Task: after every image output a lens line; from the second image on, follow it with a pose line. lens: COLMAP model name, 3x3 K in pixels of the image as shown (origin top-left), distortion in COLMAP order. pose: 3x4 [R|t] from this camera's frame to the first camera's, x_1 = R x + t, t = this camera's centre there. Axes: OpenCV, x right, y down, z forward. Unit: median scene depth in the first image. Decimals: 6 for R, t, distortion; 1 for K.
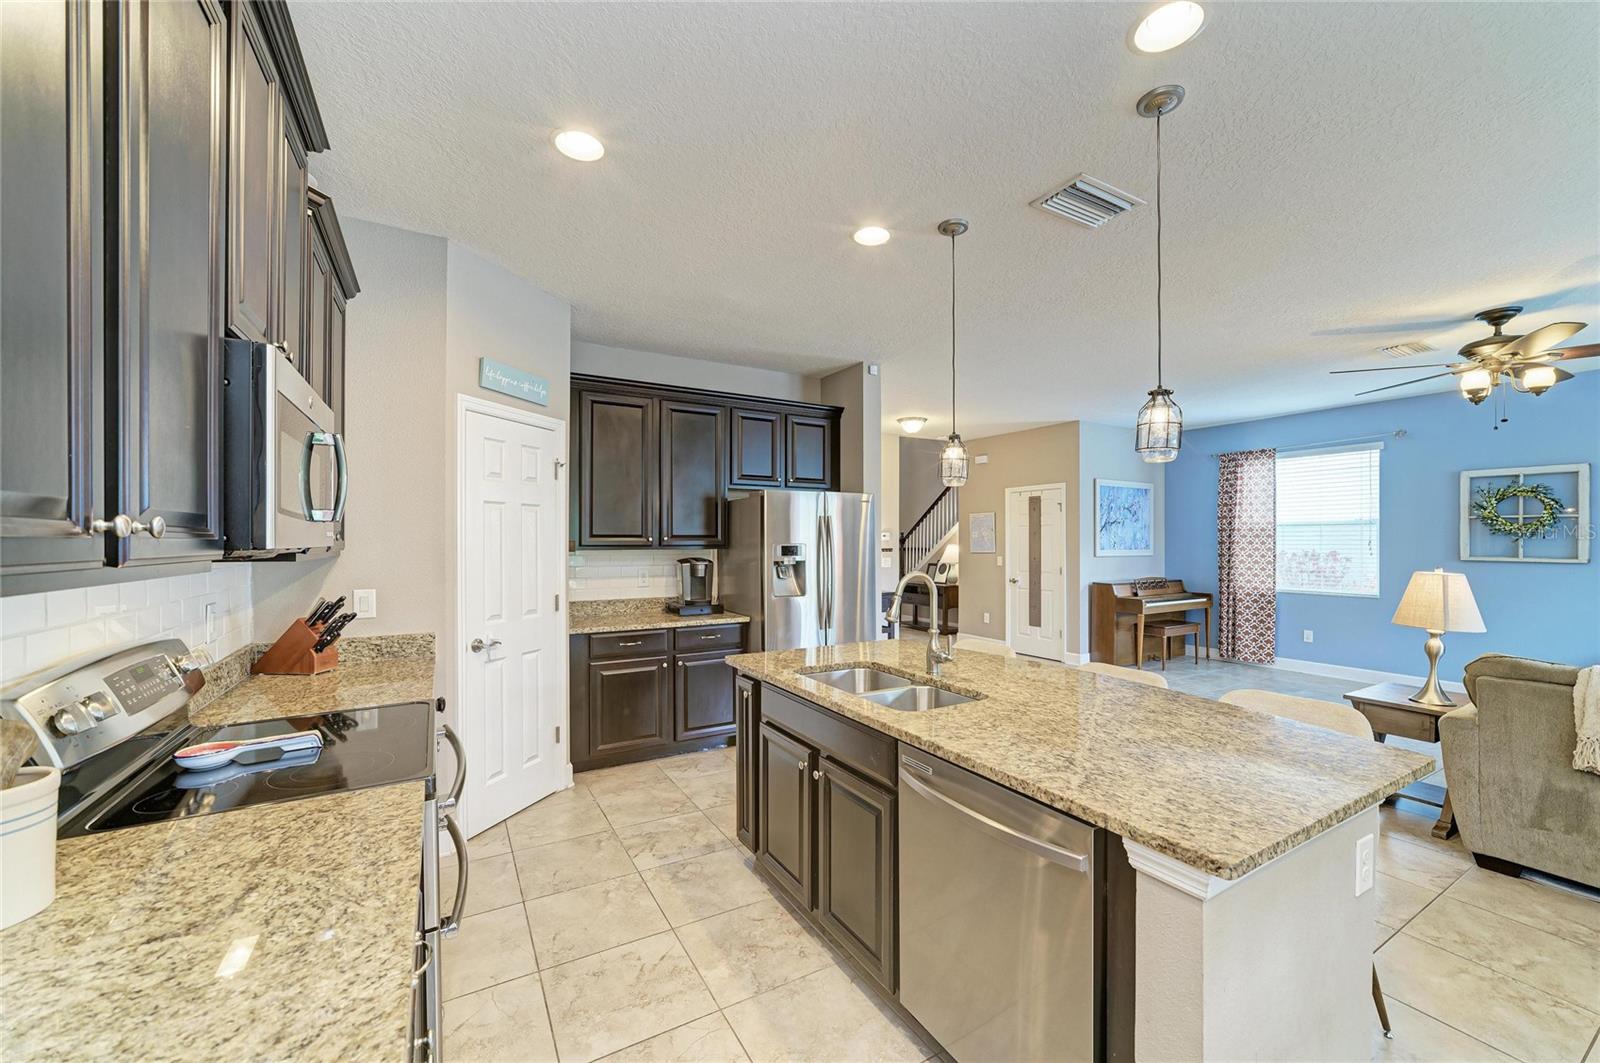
lens RADIAL K [[621.9, 0, 804.4], [0, 621.9, 539.9], [0, 0, 1]] dist [-0.022351, 0.009114]
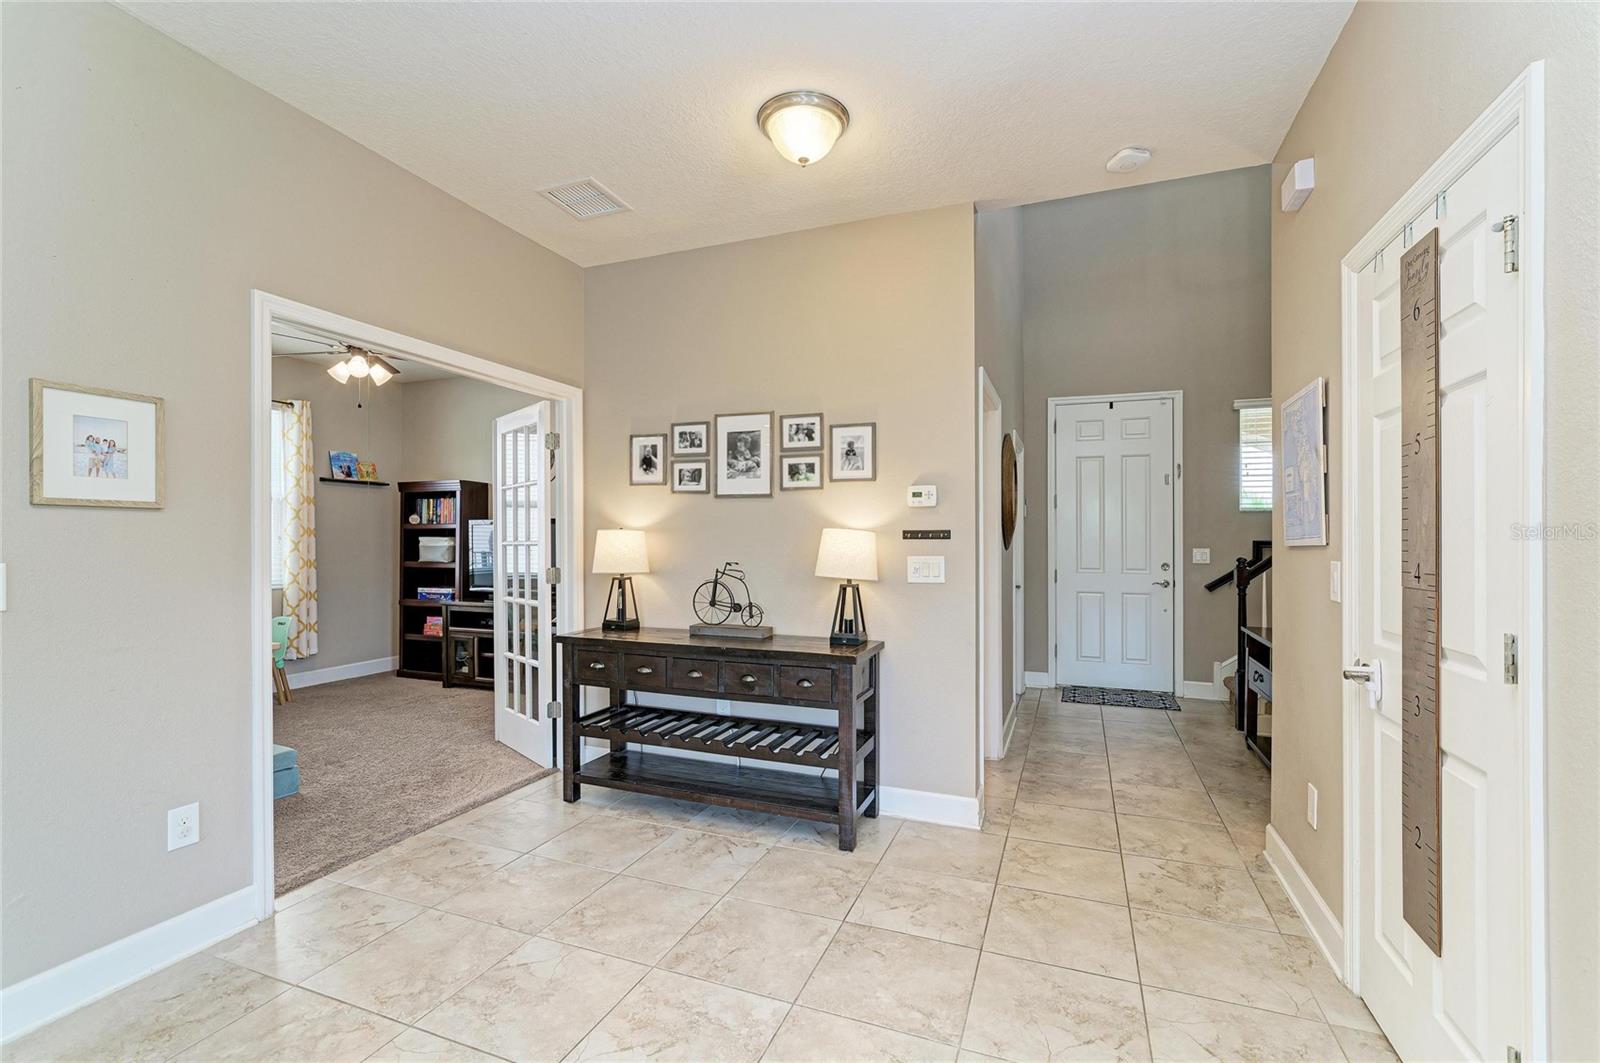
lens RADIAL K [[702.1, 0, 800.0], [0, 702.1, 531.5], [0, 0, 1]] dist [-0.011706, 0.000057]
pose [[0.620386, -0.006949, -0.784266, 0.745579], [-0.002113, 0.999942, -0.010532, 0.034835], [0.784294, 0.008191, 0.620335, 1.278741]]
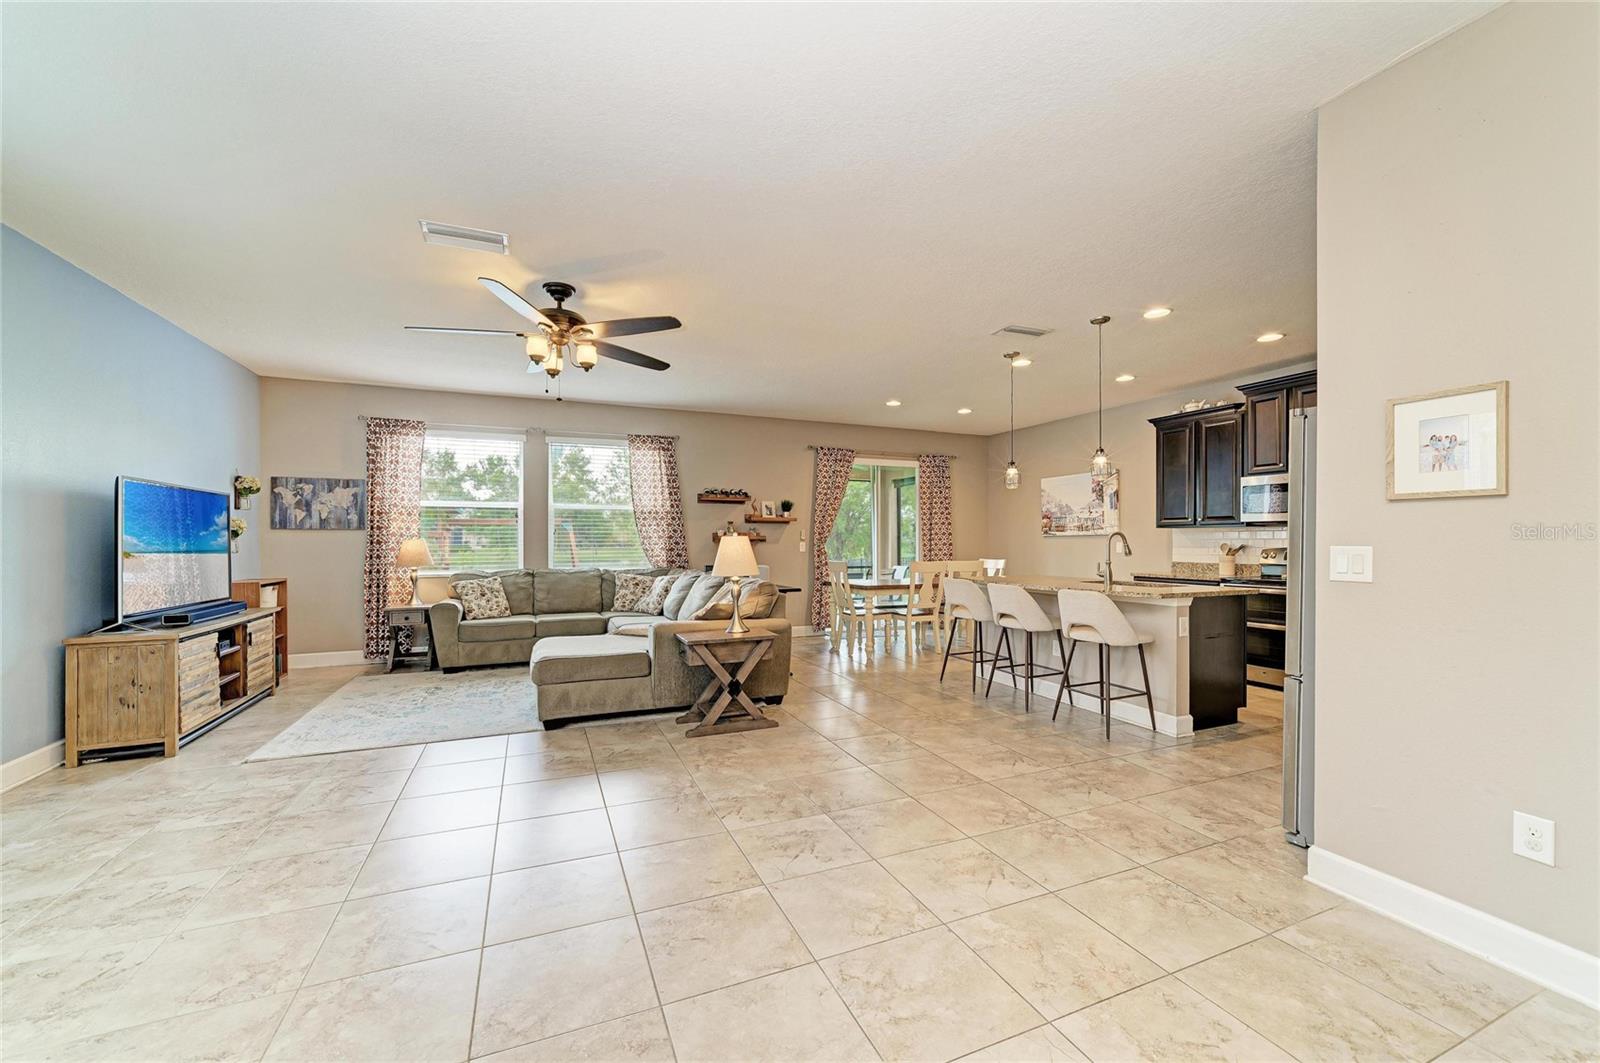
lens RADIAL K [[635.3, 0, 806.0], [0, 635.3, 540.6], [0, 0, 1]] dist [-0.020733, 0.009642]
pose [[-0.992451, -0.001046, 0.122633, 0.502403], [-0.001224, 0.999998, -0.001376, 0.046818], [-0.122632, -0.001516, -0.992451, 1.714352]]
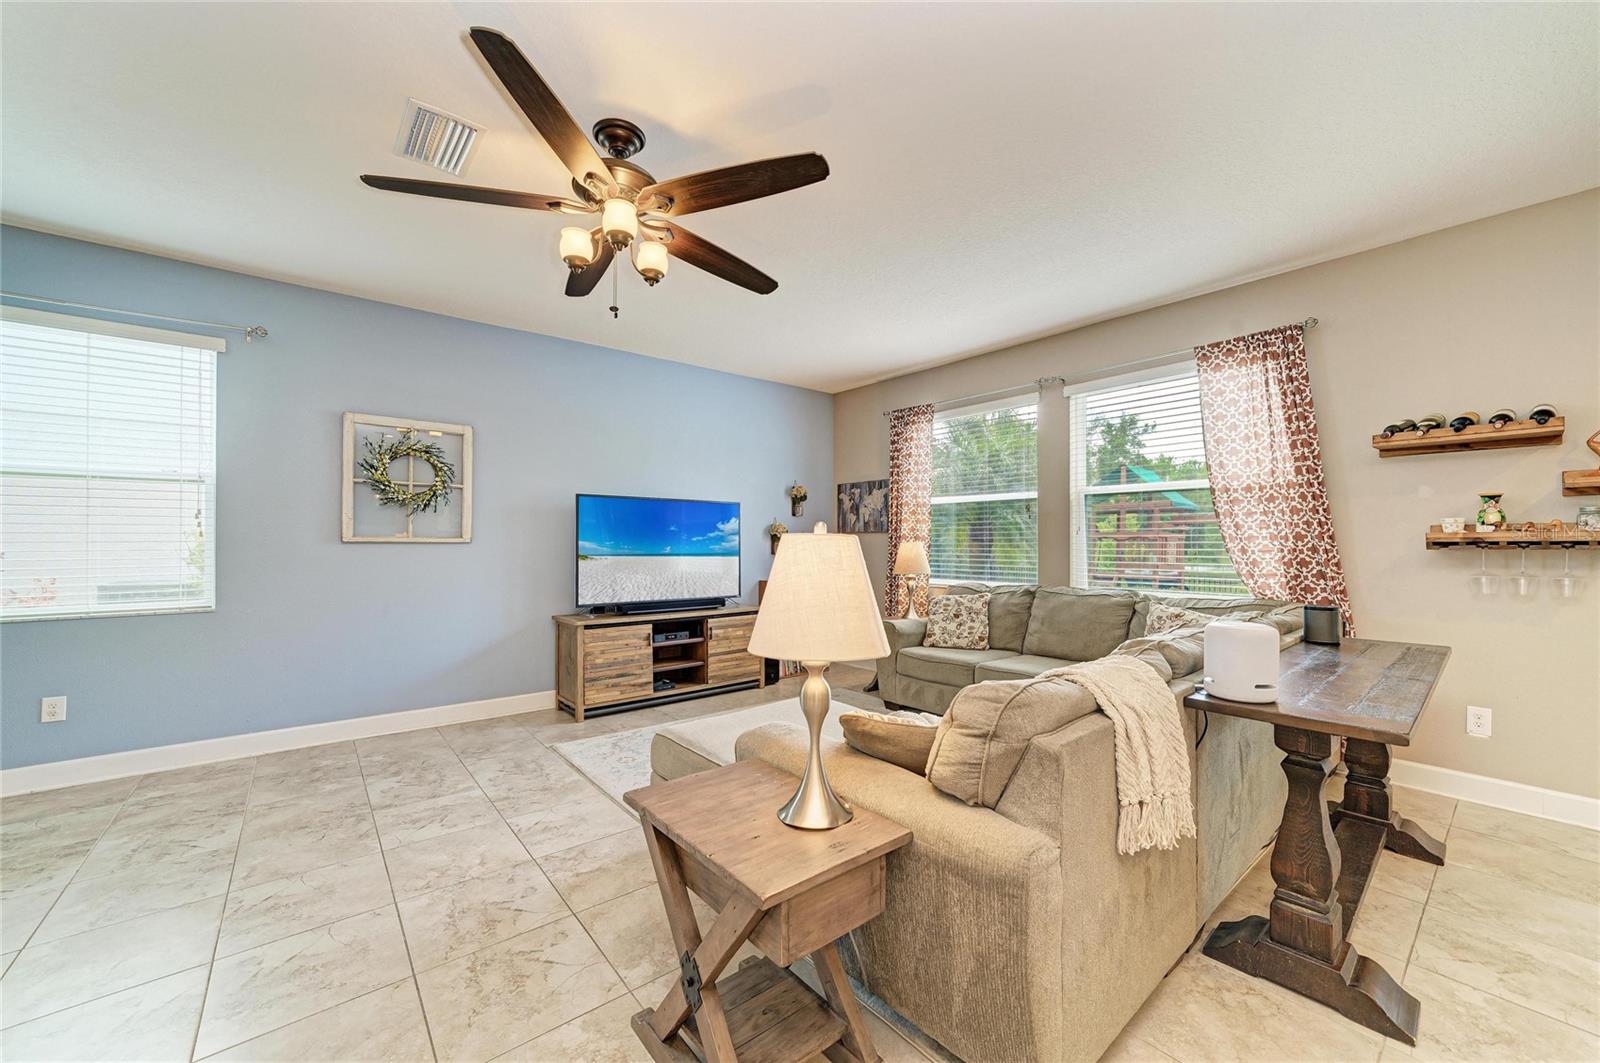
lens RADIAL K [[613.1, 0, 806.9], [0, 613.1, 540.4], [0, 0, 1]] dist [-0.020627, 0.008241]
pose [[-0.161778, 0.002337, 0.986824, 0.409490], [-0.001545, 0.999995, -0.002621, 0.042703], [-0.986826, -0.001948, -0.161773, 0.777831]]
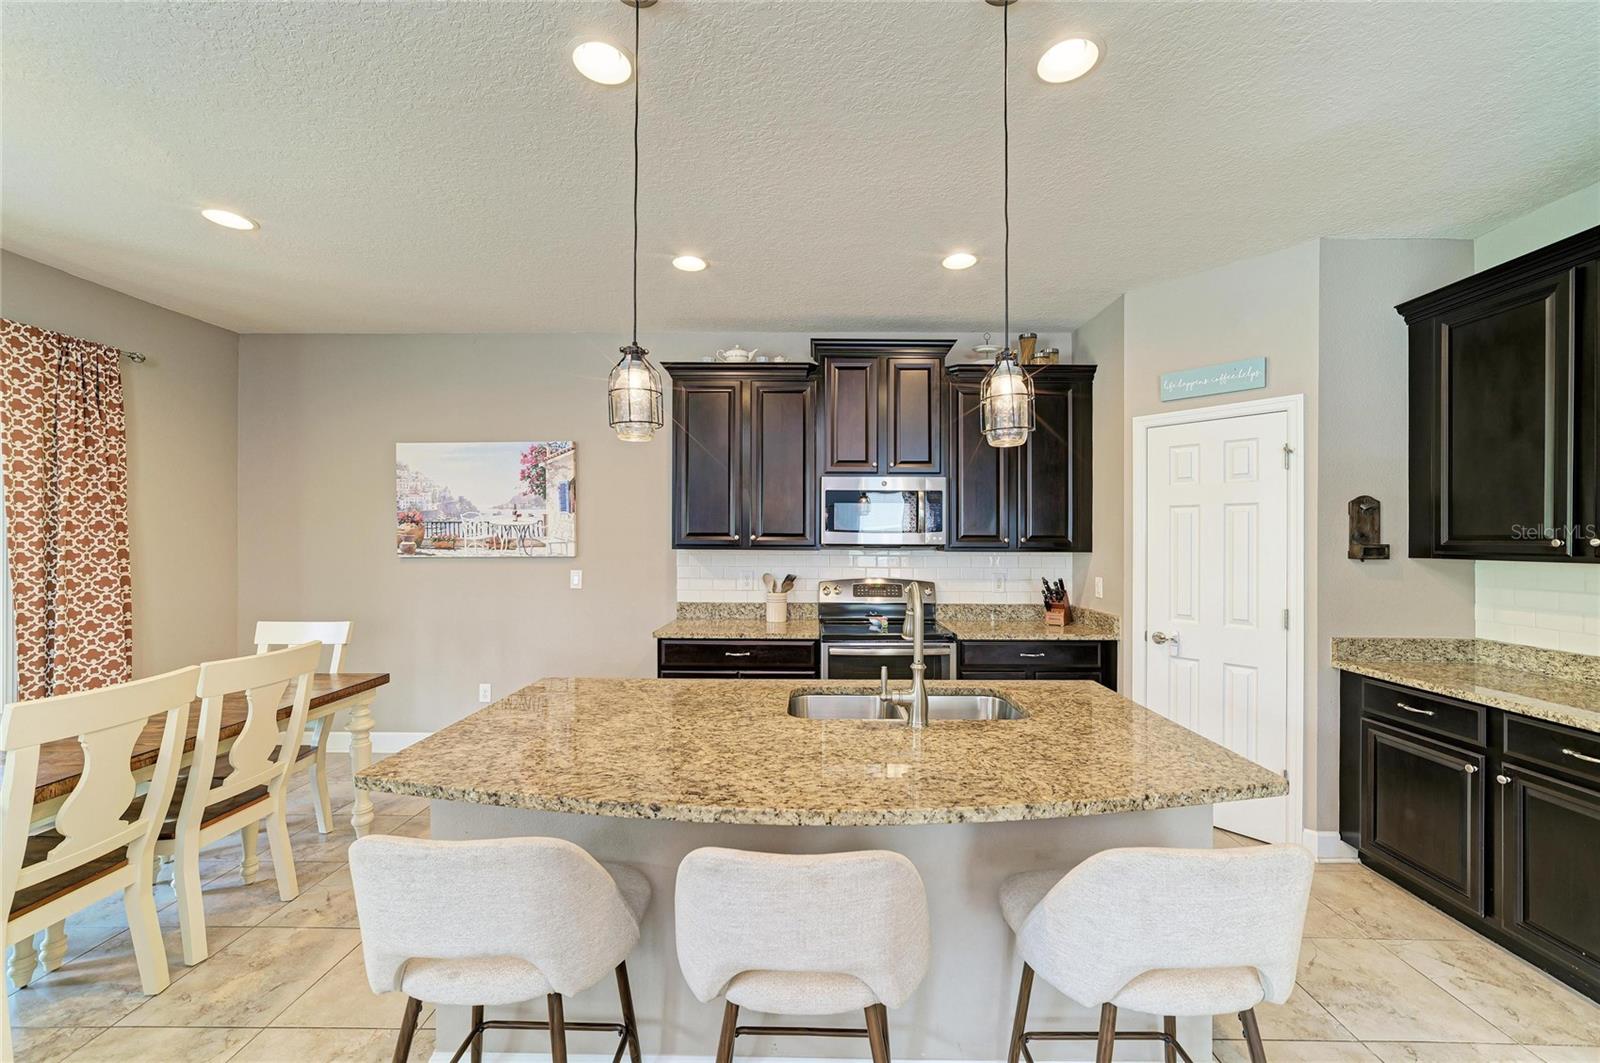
lens RADIAL K [[613.1, 0, 806.9], [0, 613.1, 540.4], [0, 0, 1]] dist [-0.020627, 0.008241]
pose [[-0.513387, -0.001358, -0.858156, 0.502302], [-0.004600, 0.999989, 0.001169, -0.001101], [0.858145, 0.004548, -0.513388, 0.705481]]
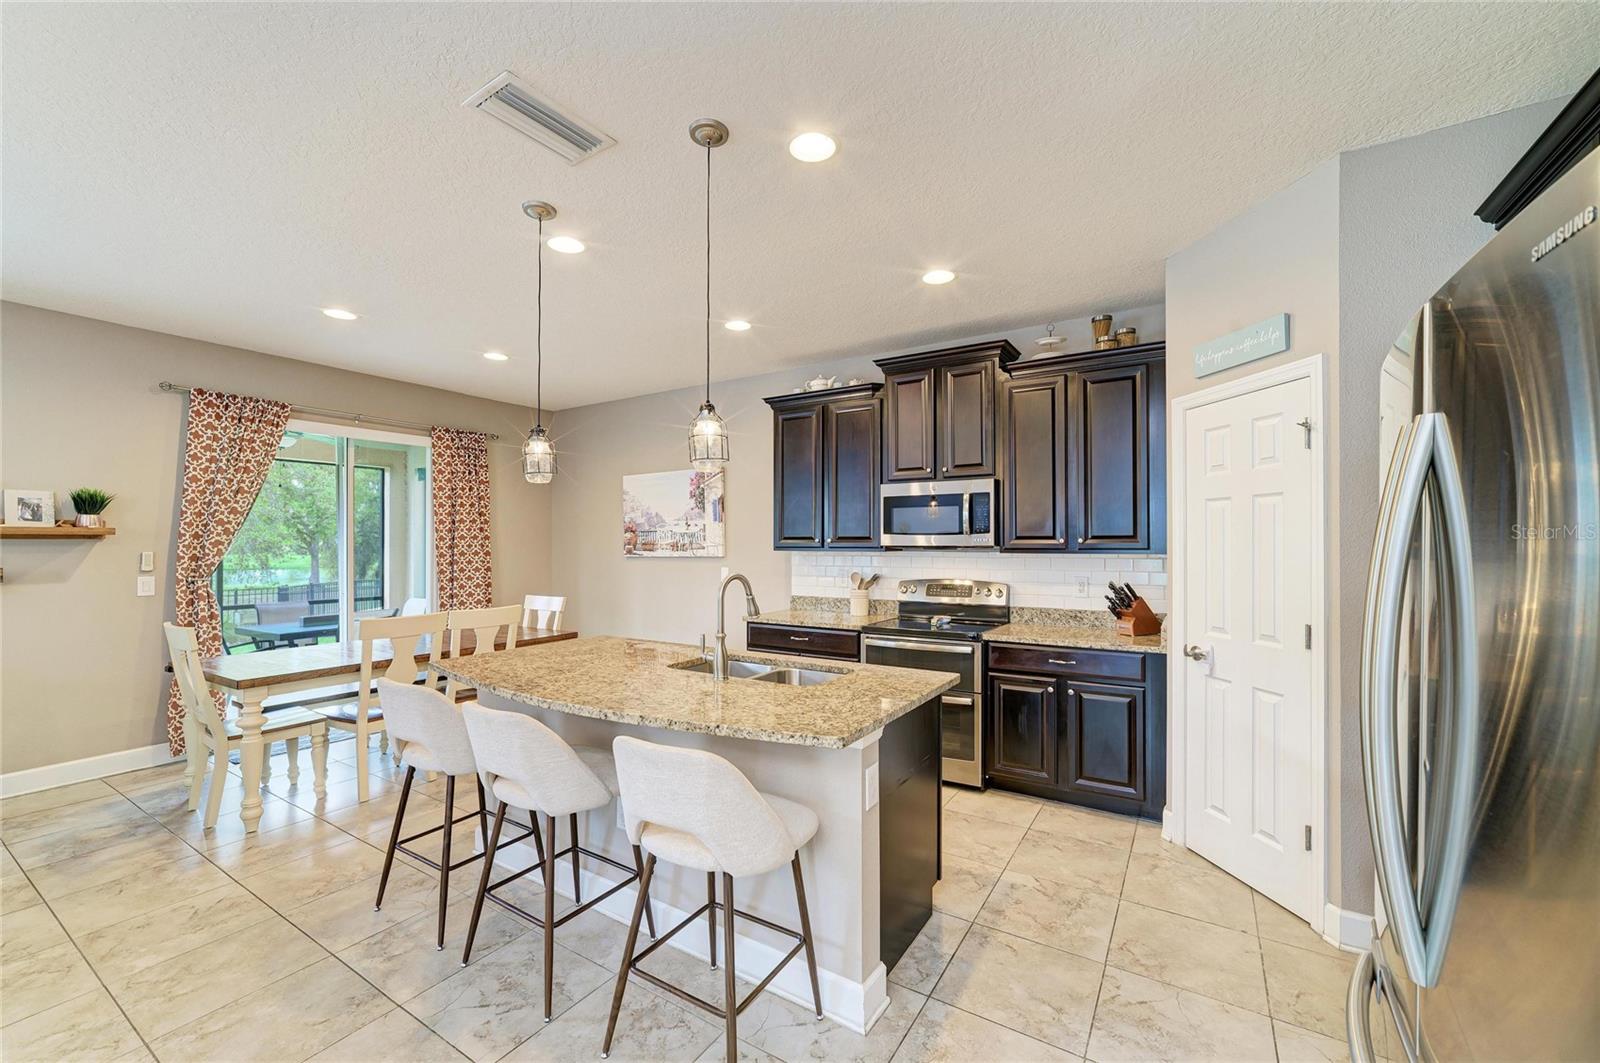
lens RADIAL K [[635.3, 0, 806.0], [0, 635.3, 540.6], [0, 0, 1]] dist [-0.020733, 0.009642]
pose [[-0.885341, -0.000861, -0.464941, 0.311665], [0.001580, 0.999987, -0.004859, 0.001339], [0.464939, -0.005037, -0.885329, 1.094794]]
